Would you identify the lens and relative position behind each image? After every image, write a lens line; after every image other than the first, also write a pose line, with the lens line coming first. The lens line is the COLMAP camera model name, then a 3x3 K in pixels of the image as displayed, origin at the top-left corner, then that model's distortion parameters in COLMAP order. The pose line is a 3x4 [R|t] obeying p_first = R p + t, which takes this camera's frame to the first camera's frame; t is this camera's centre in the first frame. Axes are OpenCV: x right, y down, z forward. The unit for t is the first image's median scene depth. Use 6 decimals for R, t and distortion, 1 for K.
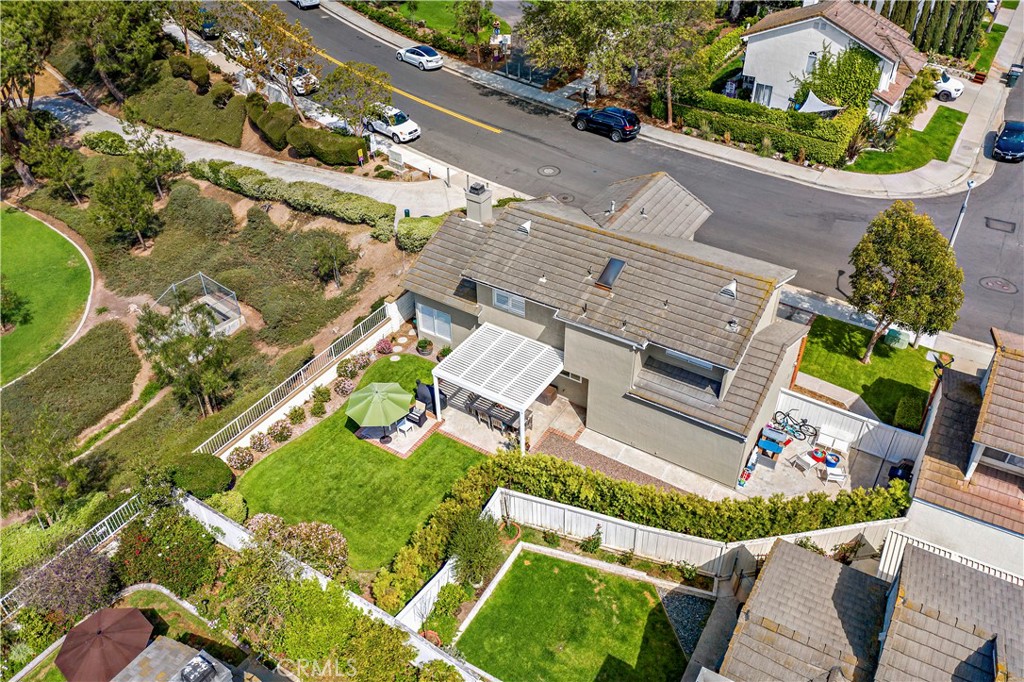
lens RADIAL K [[814.7, 0, 512.0], [0, 814.7, 341.0], [0, 0, 1]] dist [0.002492, 0.004439]
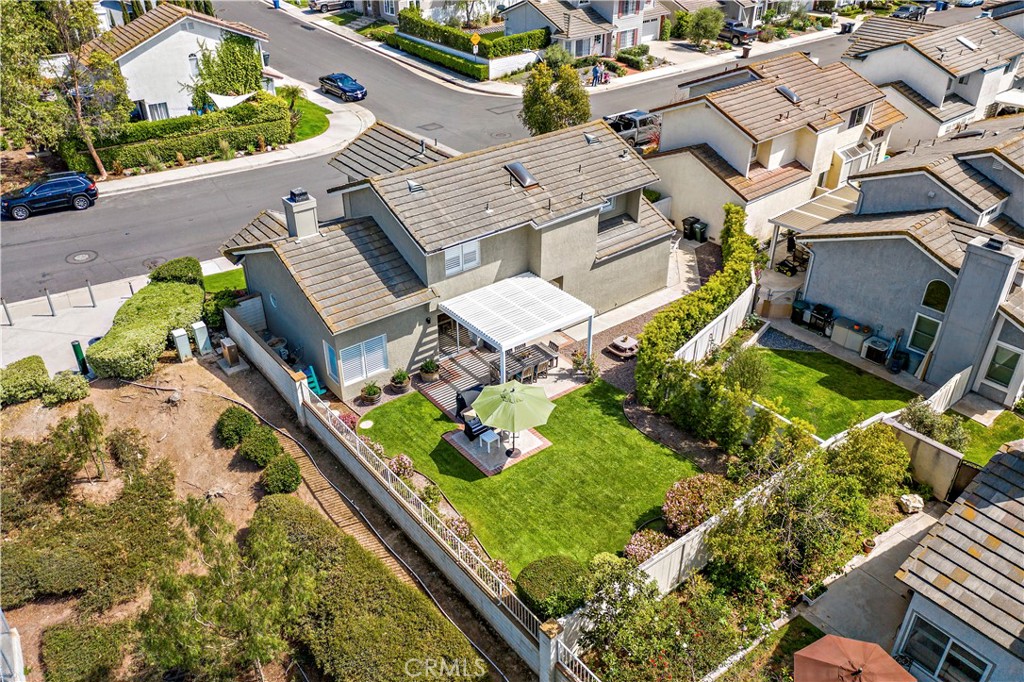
lens RADIAL K [[803.9, 0, 512.0], [0, 803.9, 341.0], [0, 0, 1]] dist [0.004711, 0.002364]
pose [[0.332675, -0.490781, 0.805271, -0.463998], [0.570686, 0.784575, 0.242405, -0.100578], [-0.750763, 0.378915, 0.541091, 0.324397]]
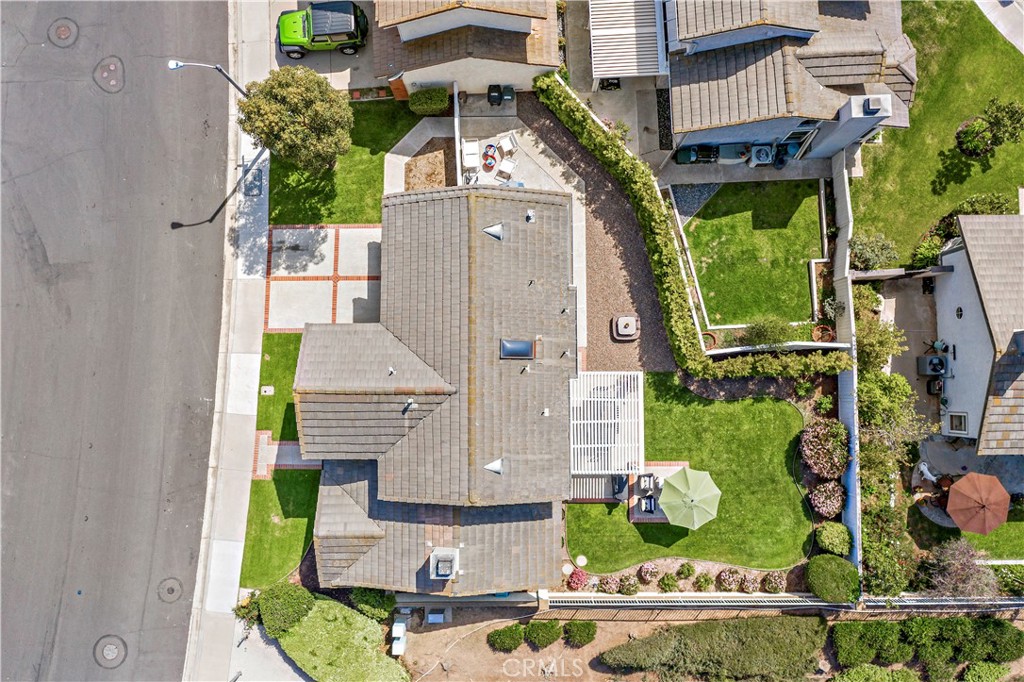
lens RADIAL K [[803.9, 0, 512.0], [0, 803.9, 341.0], [0, 0, 1]] dist [0.004711, 0.002364]
pose [[-0.536449, -0.841137, 0.068643, 0.039575], [0.525451, -0.269250, 0.807097, -0.508617], [-0.660397, 0.469035, 0.586415, 0.258037]]
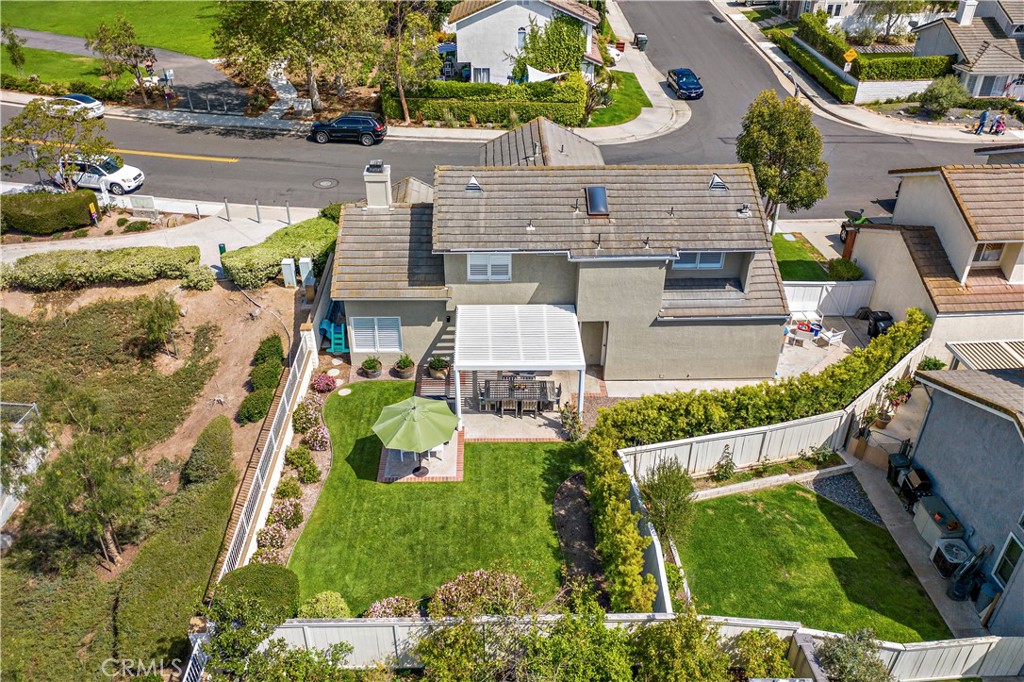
lens RADIAL K [[814.7, 0, 512.0], [0, 814.7, 341.0], [0, 0, 1]] dist [0.002492, 0.004439]
pose [[0.829718, -0.289467, 0.477260, -0.260223], [0.328775, 0.944407, 0.001224, 0.019079], [-0.451082, 0.155896, 0.878761, 0.156009]]
